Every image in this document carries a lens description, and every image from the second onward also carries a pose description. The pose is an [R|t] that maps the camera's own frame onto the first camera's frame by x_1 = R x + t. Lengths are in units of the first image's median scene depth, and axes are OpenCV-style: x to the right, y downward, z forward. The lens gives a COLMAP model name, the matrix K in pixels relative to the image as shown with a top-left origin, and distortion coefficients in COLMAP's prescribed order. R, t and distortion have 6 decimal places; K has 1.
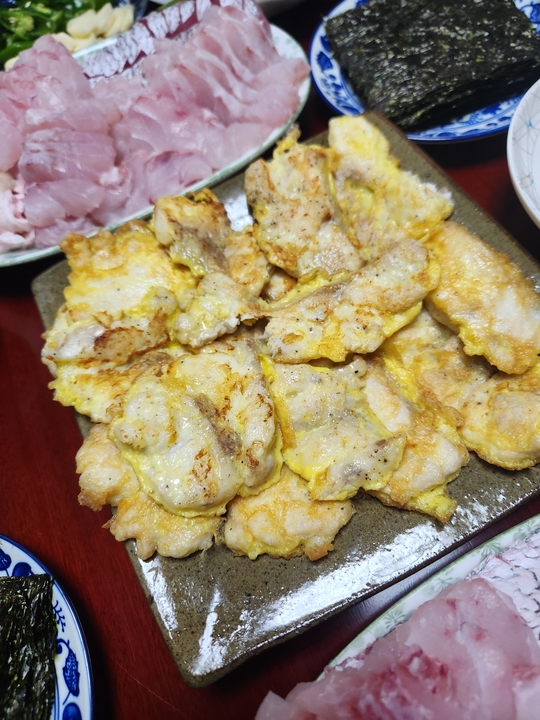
lens RADIAL K [[500.9, 0, 270.8], [0, 500.9, 366.5], [0, 0, 1]] dist [0.012691, -0.040508]
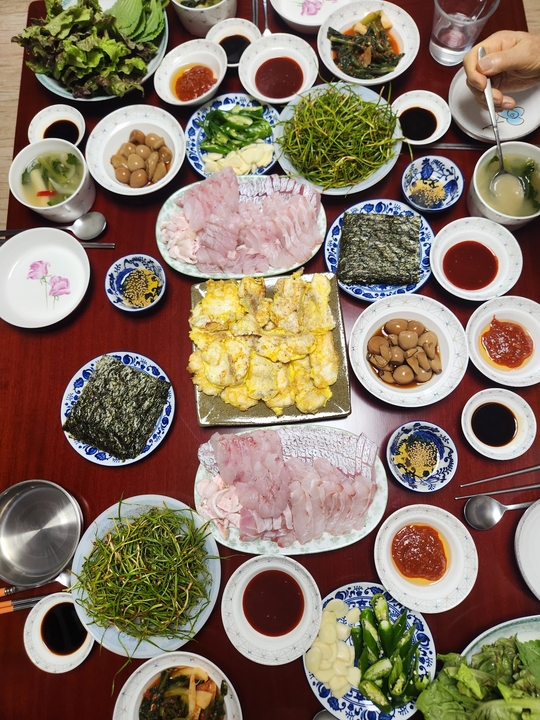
lens RADIAL K [[491.7, 0, 270.0], [0, 491.7, 360.0], [0, 0, 1]] dist [0.037728, -0.060688]
pose [[0.912383, 0.409256, -0.008115, 0.121583], [-0.393567, 0.882511, 0.257449, -0.730836], [0.112524, -0.231699, 0.966258, -1.821754]]
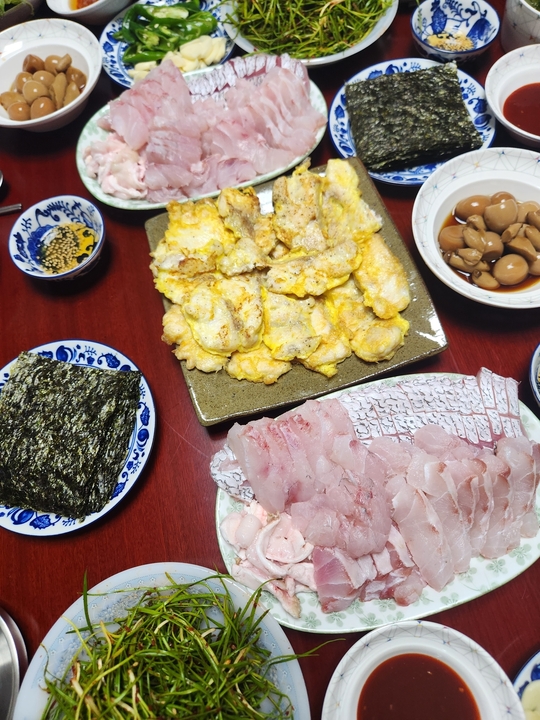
lens RADIAL K [[491.7, 0, 270.0], [0, 491.7, 360.0], [0, 0, 1]] dist [0.037728, -0.060688]
pose [[0.981274, 0.192249, -0.011888, 0.080106], [-0.190305, 0.977183, 0.094328, 0.065157], [0.029751, -0.090299, 0.995470, -0.838455]]
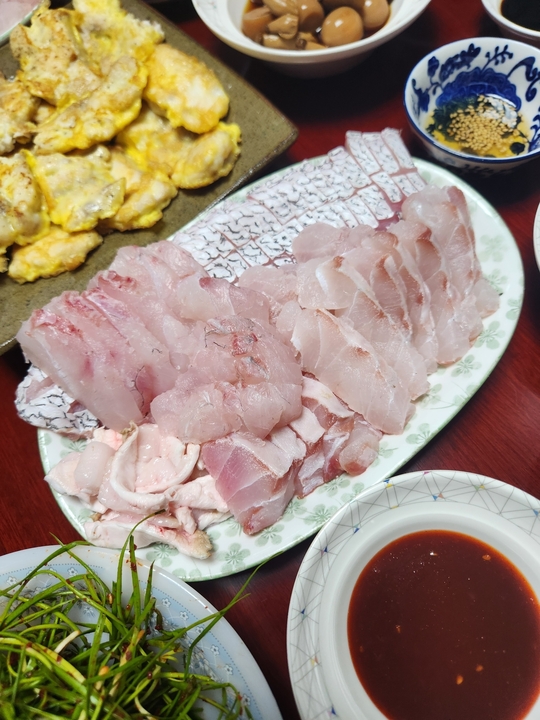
lens RADIAL K [[500.9, 0, 270.8], [0, 500.9, 366.5], [0, 0, 1]] dist [0.012691, -0.040508]
pose [[0.978603, -0.177253, 0.104491, 0.345720], [0.172761, 0.983661, 0.050646, 0.531453], [-0.111760, -0.031510, 0.993235, -0.381988]]
